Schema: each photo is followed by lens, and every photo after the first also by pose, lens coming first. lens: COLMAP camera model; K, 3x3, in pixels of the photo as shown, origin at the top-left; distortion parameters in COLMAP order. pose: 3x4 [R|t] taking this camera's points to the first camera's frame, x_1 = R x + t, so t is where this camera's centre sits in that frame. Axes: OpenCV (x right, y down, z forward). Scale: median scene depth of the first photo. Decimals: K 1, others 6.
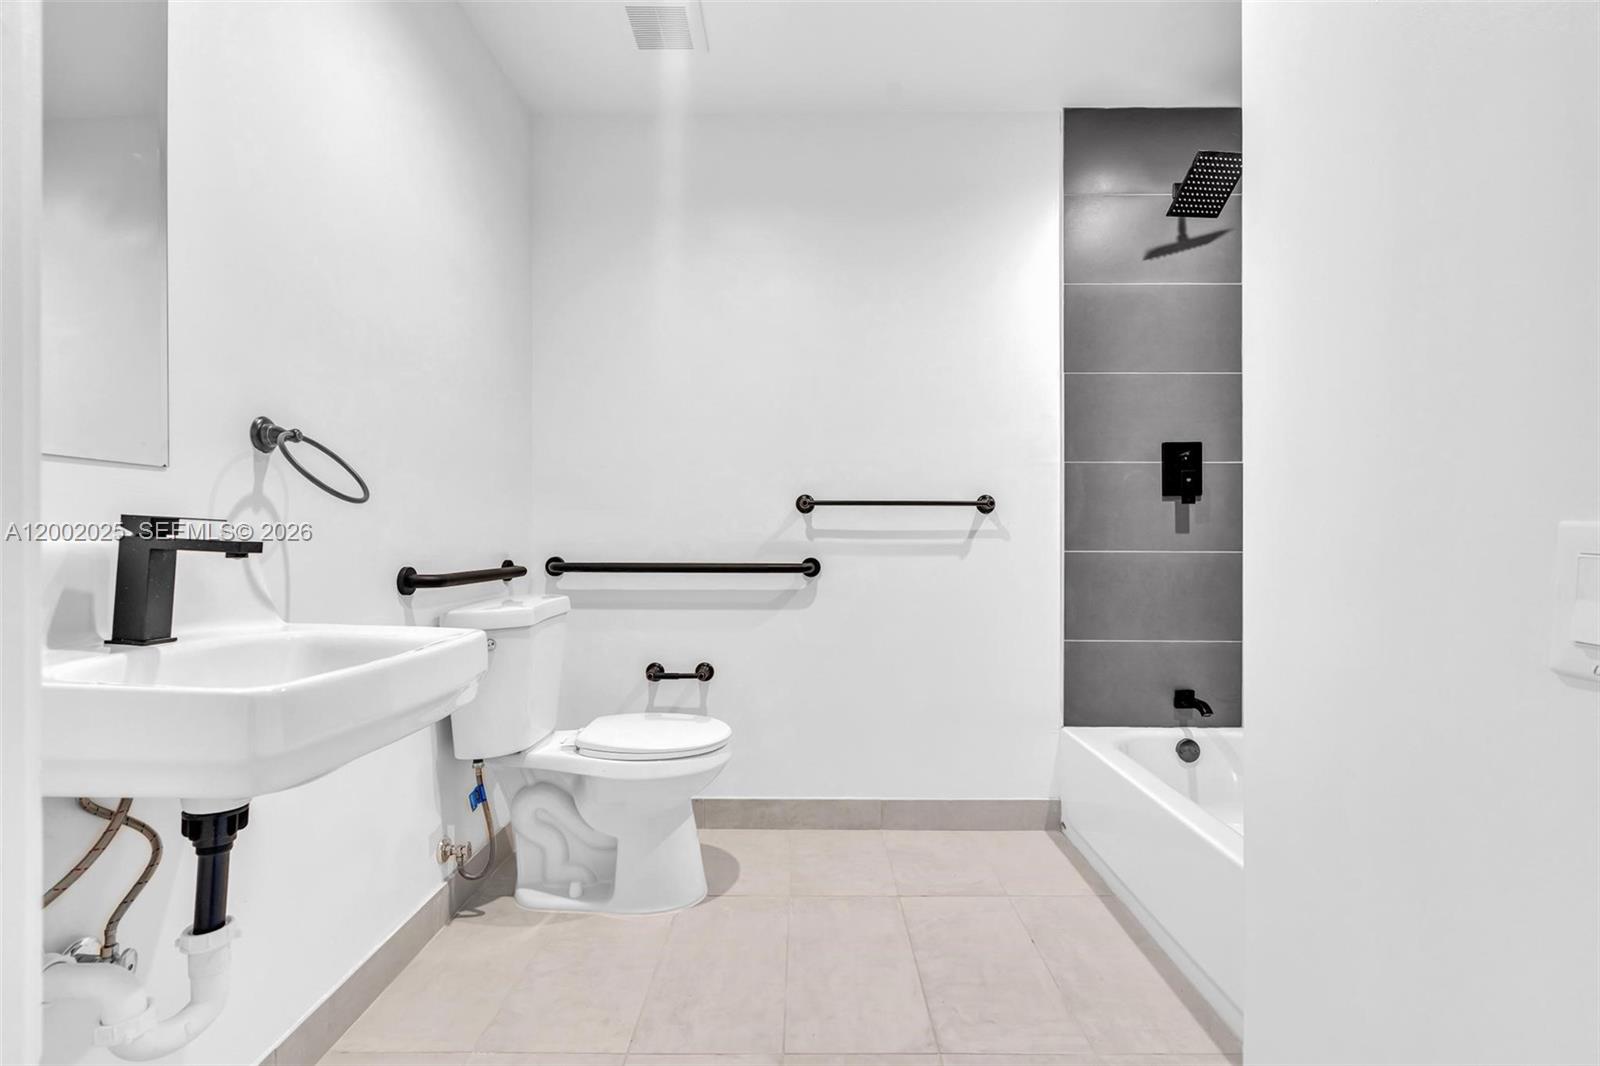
lens RADIAL K [[714.7, 0, 799.6], [0, 714.7, 538.3], [0, 0, 1]] dist [0.000240, -0.000212]
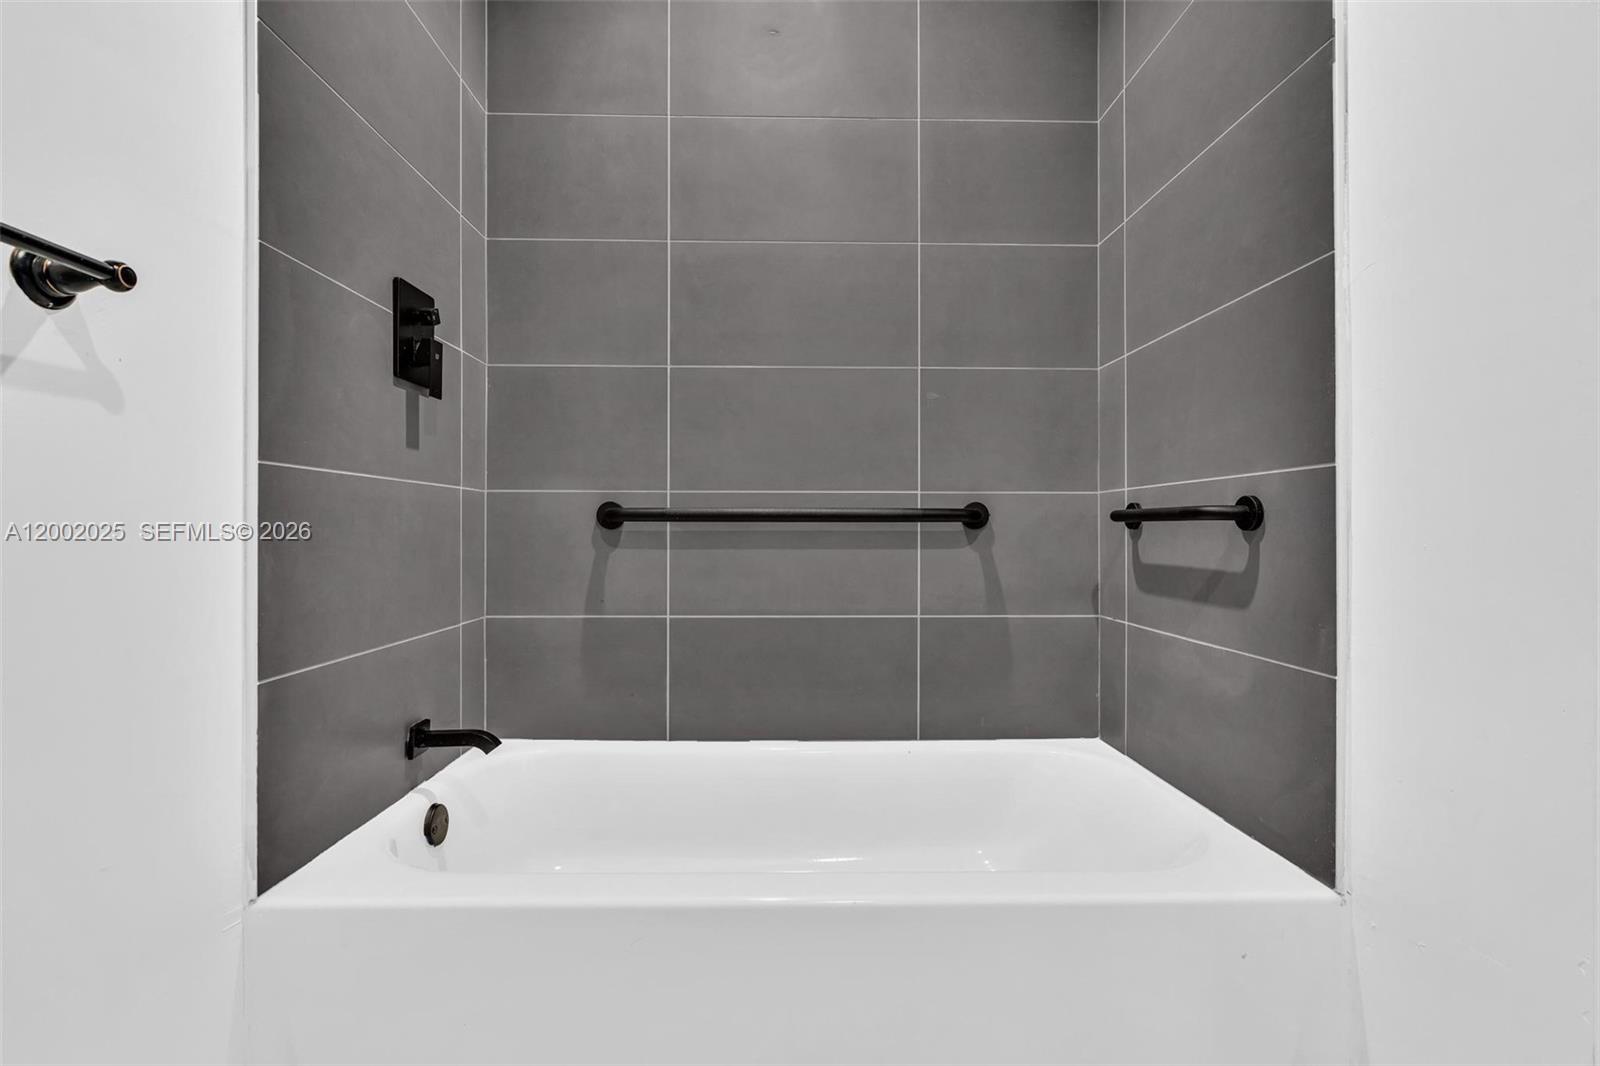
lens RADIAL K [[714.7, 0, 799.8], [0, 714.7, 538.1], [0, 0, 1]] dist [0.000240, -0.000212]
pose [[-0.045371, -0.004860, 0.998958, -0.047555], [-0.000593, 0.999988, 0.004838, 0.060679], [-0.998970, -0.000373, -0.045373, 0.715391]]
